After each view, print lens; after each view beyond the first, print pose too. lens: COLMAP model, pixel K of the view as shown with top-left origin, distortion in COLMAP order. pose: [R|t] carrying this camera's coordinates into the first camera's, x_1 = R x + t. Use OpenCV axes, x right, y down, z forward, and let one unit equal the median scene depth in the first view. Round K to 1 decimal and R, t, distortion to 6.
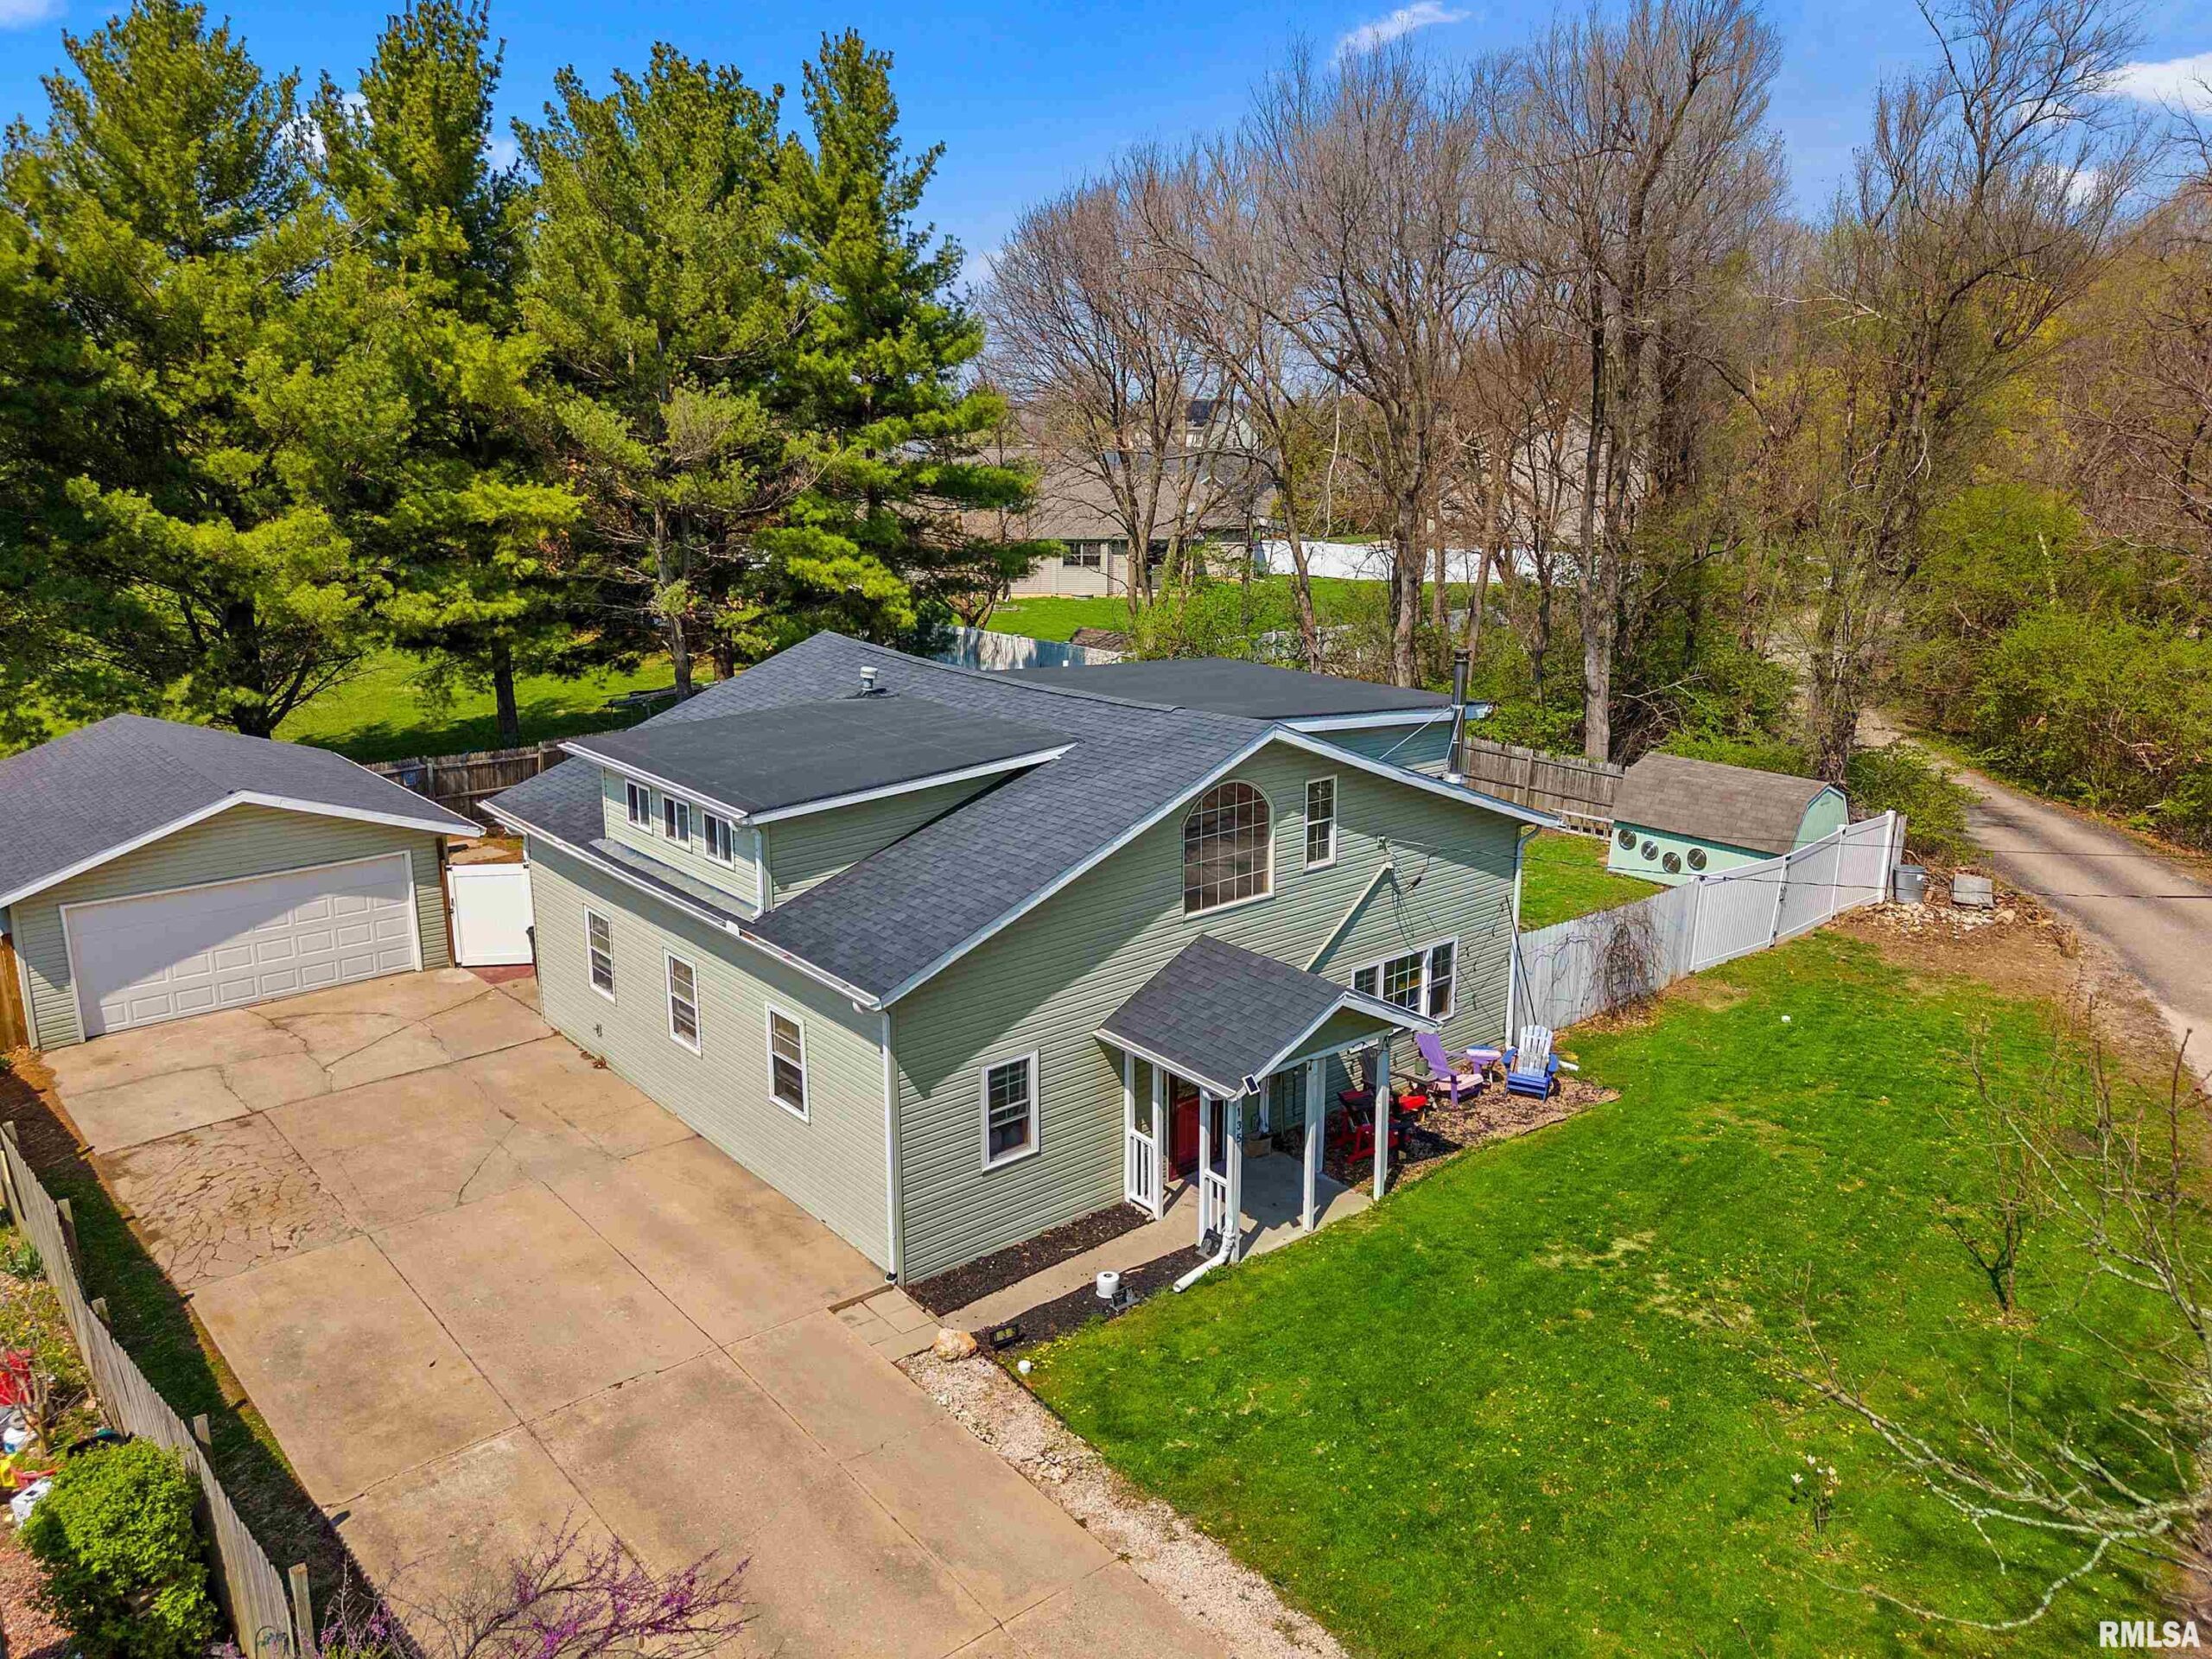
lens RADIAL K [[1545.5, 0, 1111.1], [0, 1545.5, 795.0], [0, 0, 1]] dist [0.059366, -0.100656]
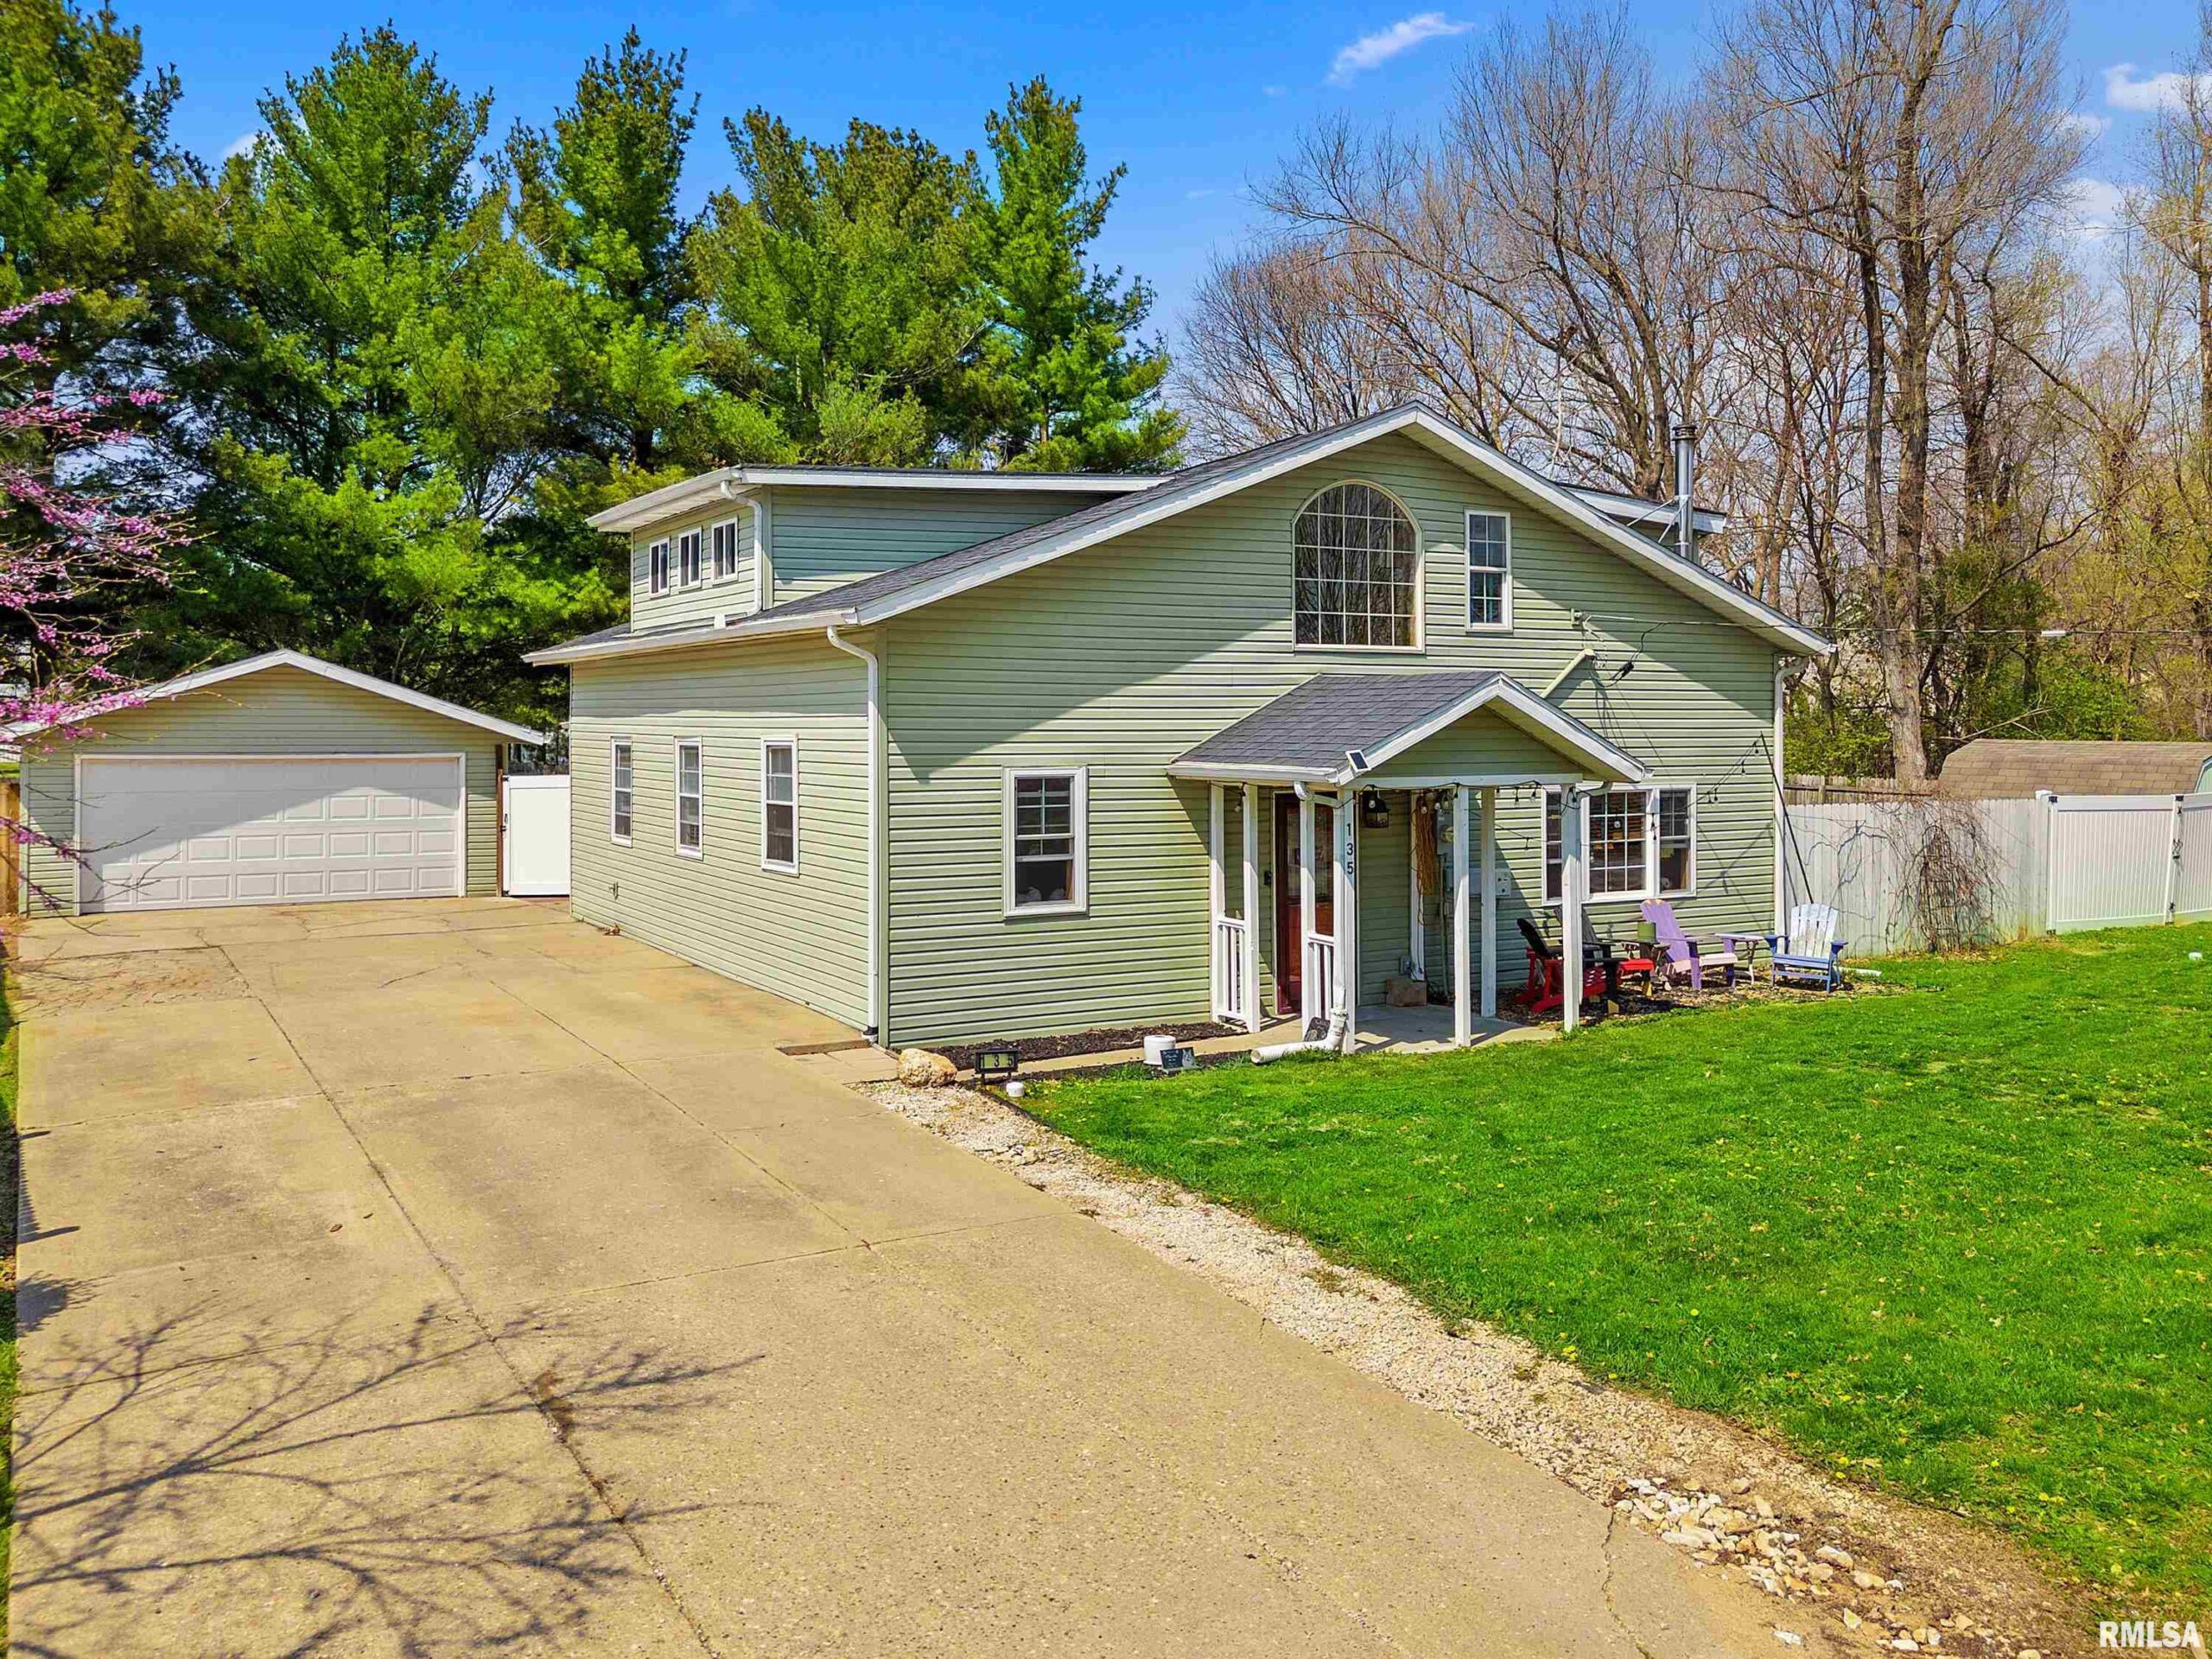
lens RADIAL K [[1615.0, 0, 1106.0], [0, 1615.0, 829.5], [0, 0, 1]] dist [0.006441, 0.003408]
pose [[0.983690, -0.003356, -0.179842, 0.076619], [-0.039066, 0.971975, -0.231817, 0.278285], [0.175579, 0.235062, 0.955990, 0.190544]]
